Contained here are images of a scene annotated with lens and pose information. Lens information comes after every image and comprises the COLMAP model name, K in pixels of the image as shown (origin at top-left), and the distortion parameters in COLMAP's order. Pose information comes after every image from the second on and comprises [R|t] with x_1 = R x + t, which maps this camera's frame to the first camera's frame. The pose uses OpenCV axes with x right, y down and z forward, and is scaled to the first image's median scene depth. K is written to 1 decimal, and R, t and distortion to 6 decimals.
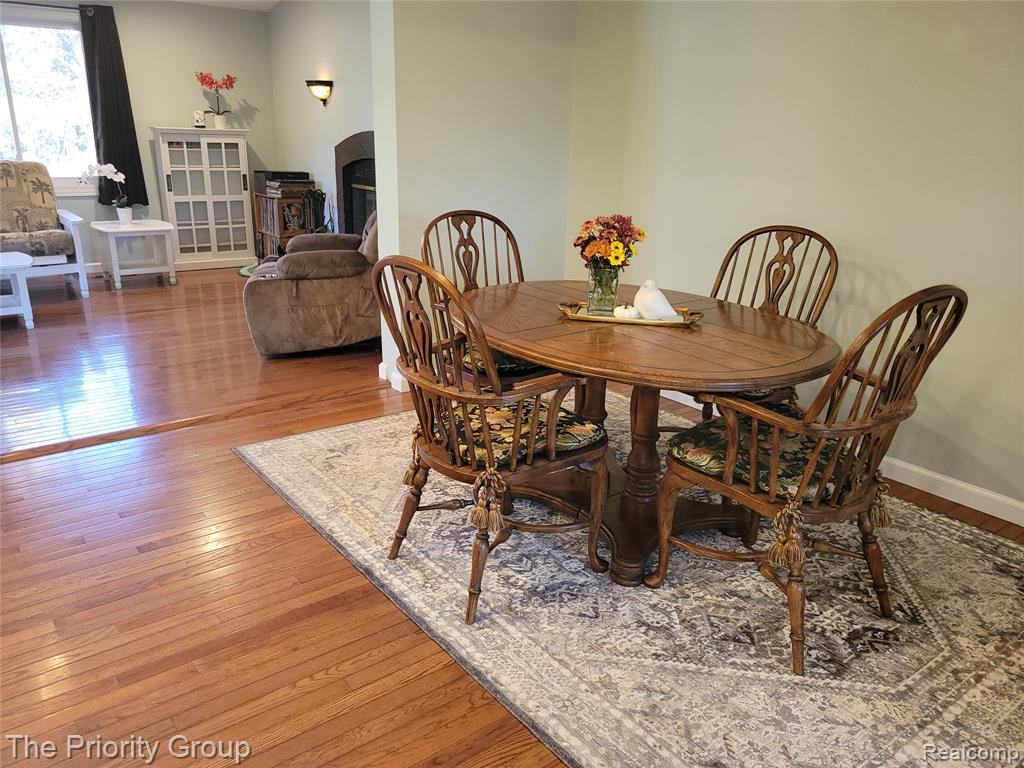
lens RADIAL K [[771.6, 0, 509.5], [0, 771.6, 386.8], [0, 0, 1]] dist [0.066821, -0.053099]
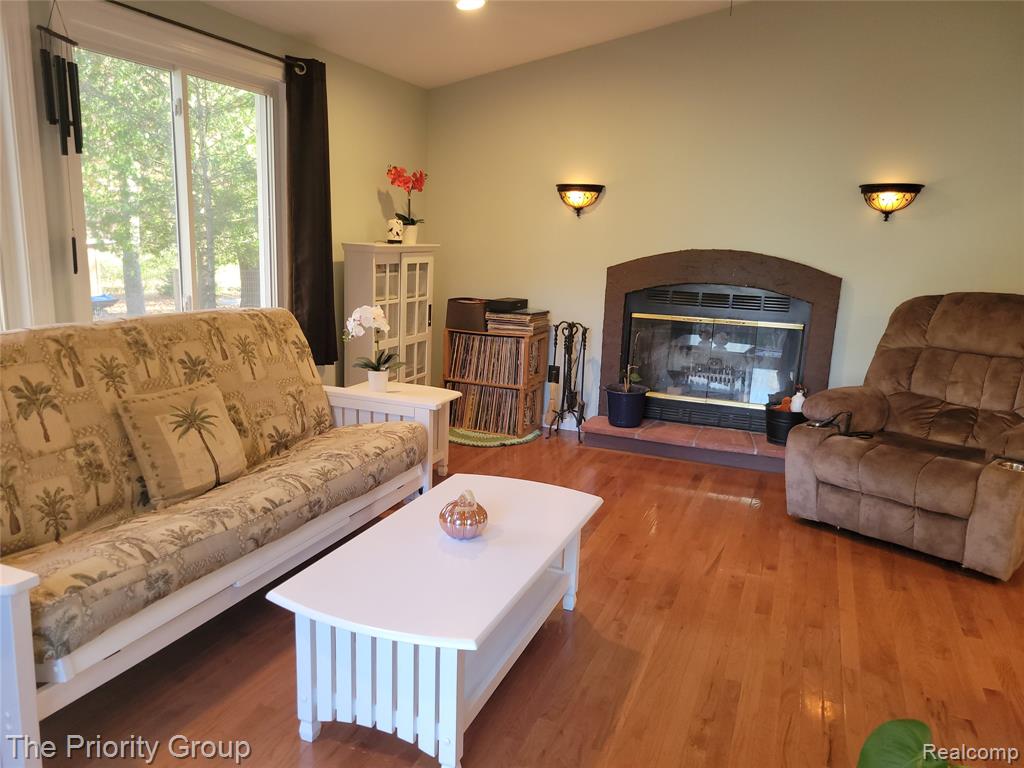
lens RADIAL K [[771.6, 0, 509.5], [0, 771.6, 386.8], [0, 0, 1]] dist [0.066821, -0.053099]
pose [[0.859253, -0.094146, 0.502812, -0.711110], [0.145795, 0.987223, -0.064301, -0.157295], [-0.490334, 0.128558, 0.862001, 0.403381]]
